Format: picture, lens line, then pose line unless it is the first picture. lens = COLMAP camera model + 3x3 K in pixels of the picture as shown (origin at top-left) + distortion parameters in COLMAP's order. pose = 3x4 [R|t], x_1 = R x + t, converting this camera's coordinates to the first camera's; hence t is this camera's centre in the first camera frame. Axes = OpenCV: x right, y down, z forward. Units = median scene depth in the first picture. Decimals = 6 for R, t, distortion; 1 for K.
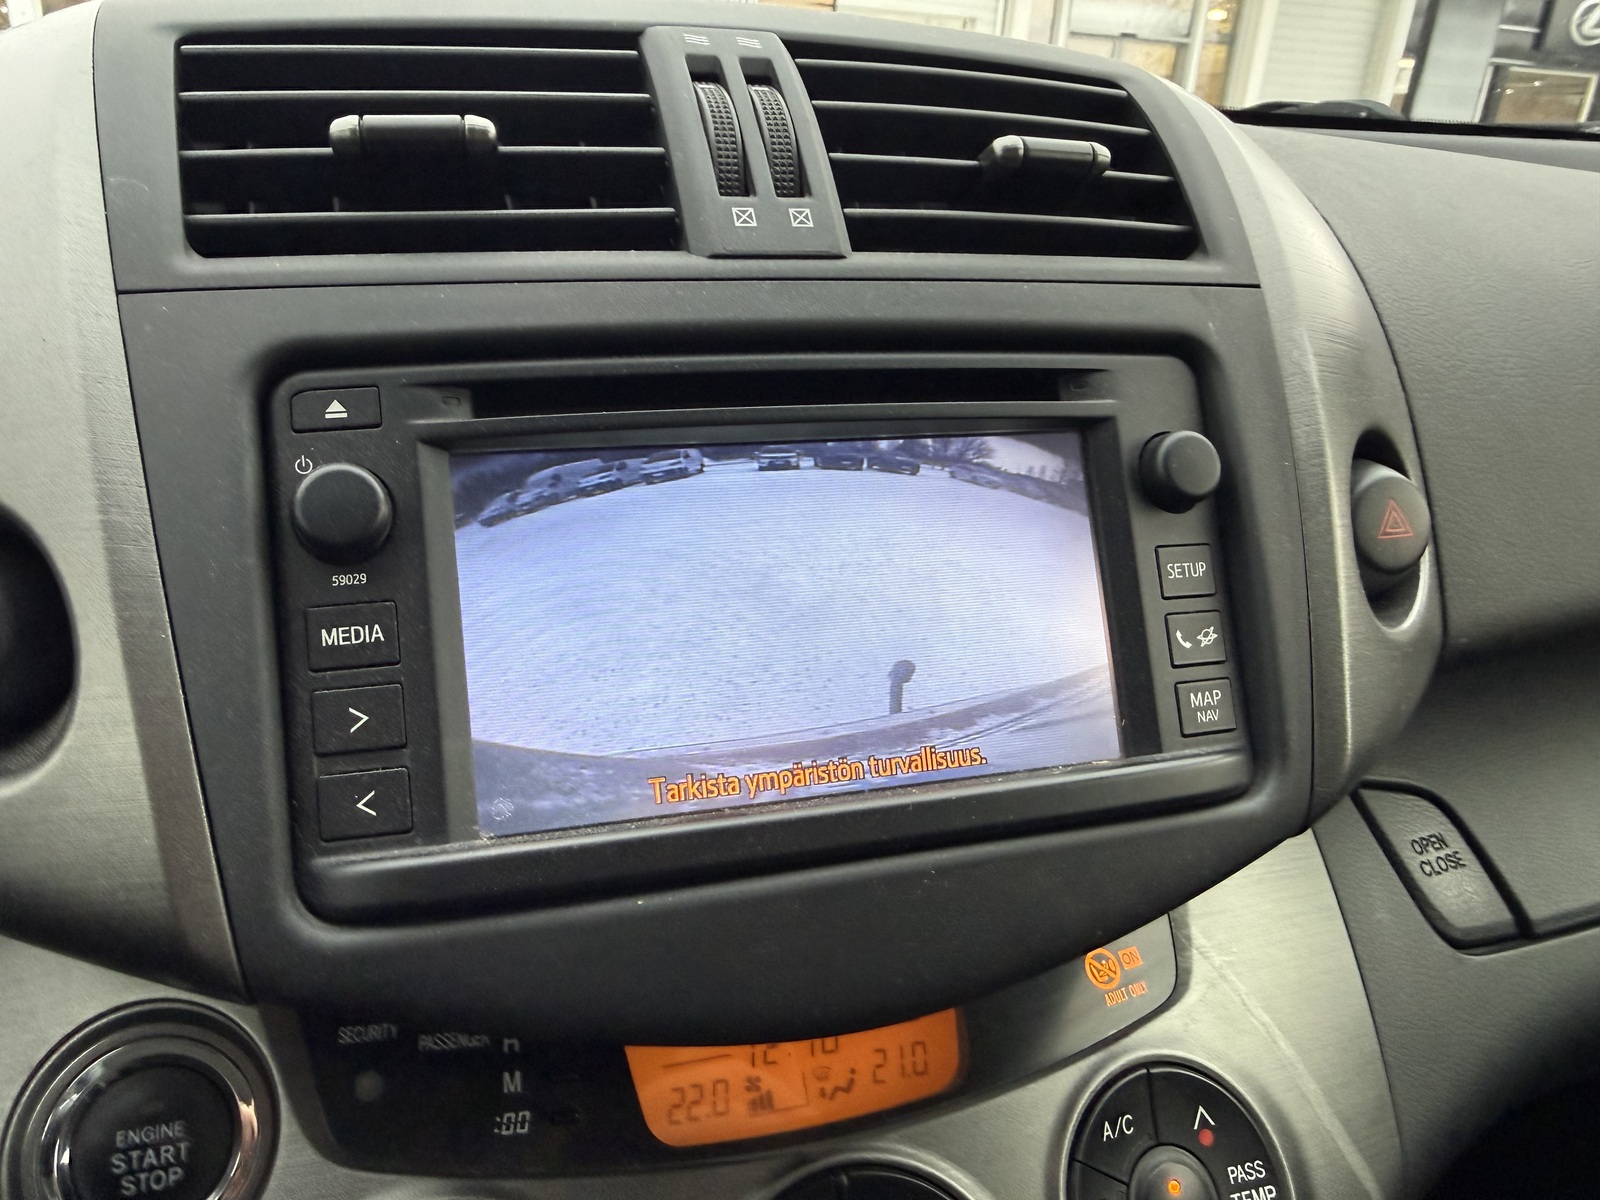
lens RADIAL K [[1019.5, 0, 800.0], [0, 1019.5, 600.0], [0, 0, 1]] dist [-0.002124, -0.001795]
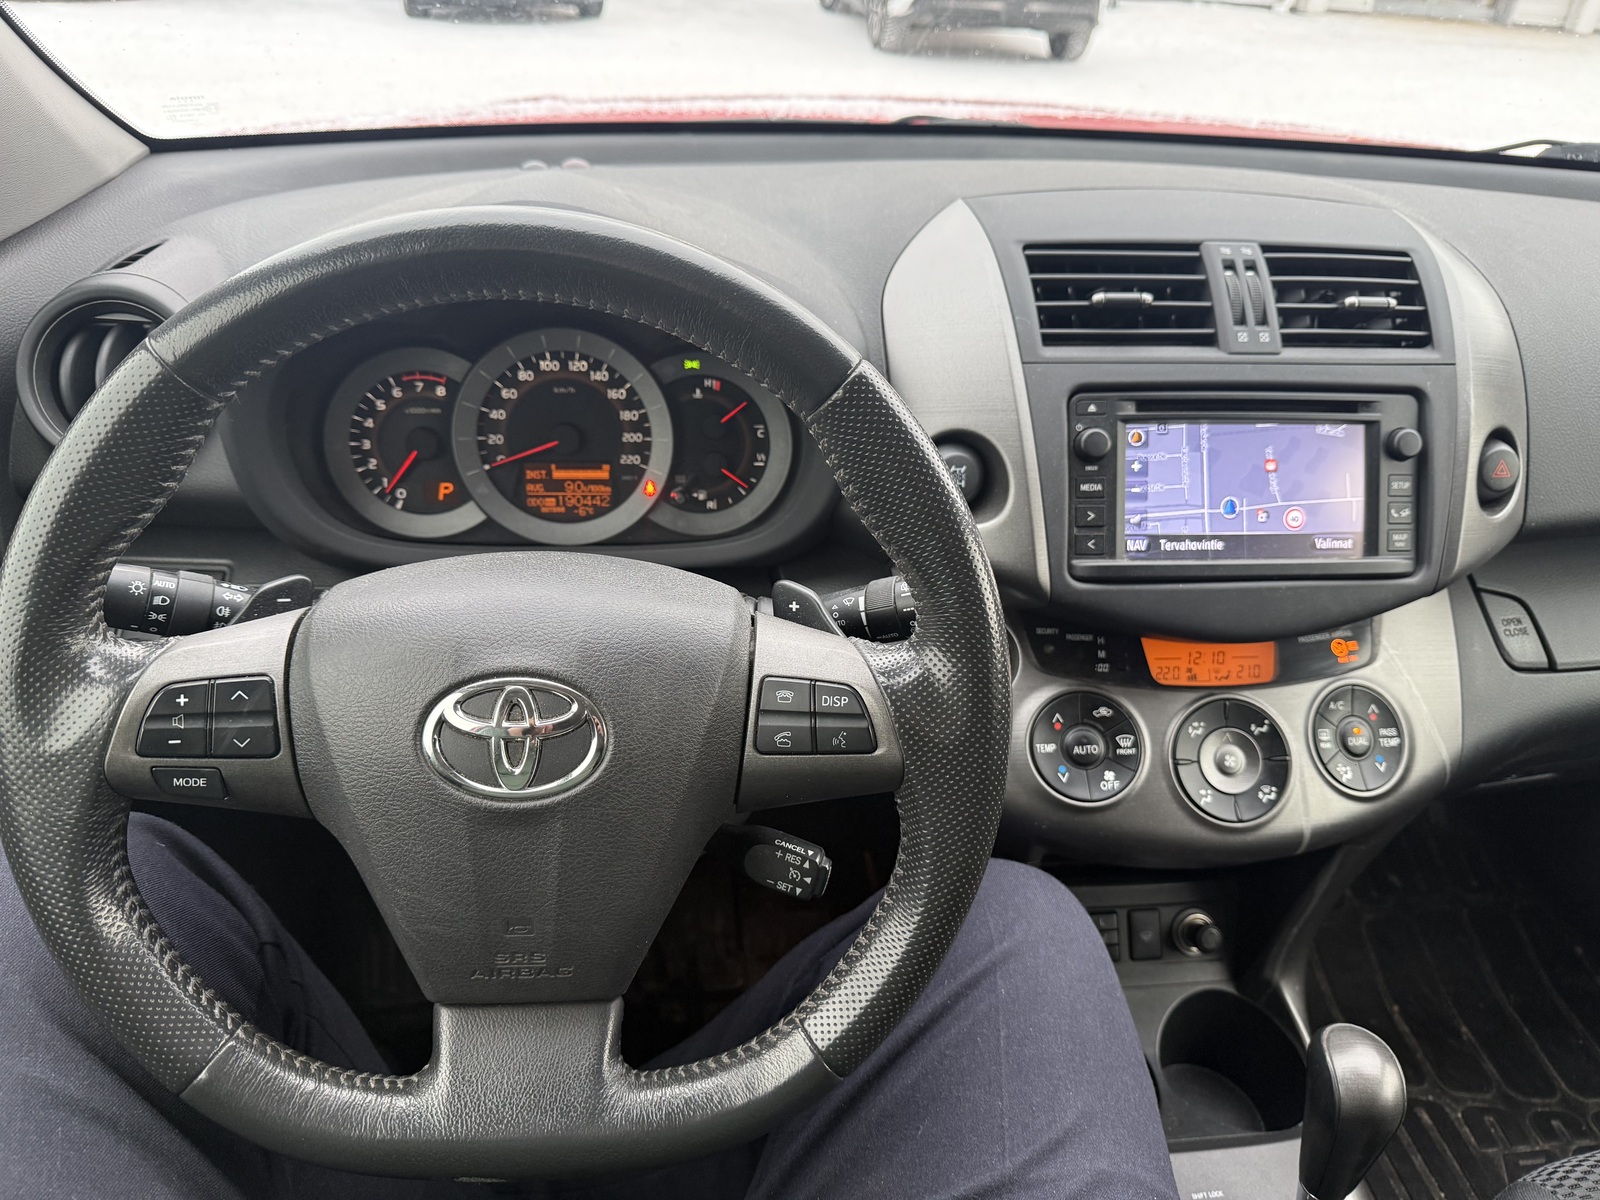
lens RADIAL K [[1135.9, 0, 800.0], [0, 1135.9, 600.0], [0, 0, 1]] dist [0.043326, -0.132149]
pose [[0.982722, 0.102747, -0.153953, -0.600761], [-0.074259, 0.980761, 0.180535, -0.145487], [0.169541, -0.165983, 0.971445, -1.973537]]
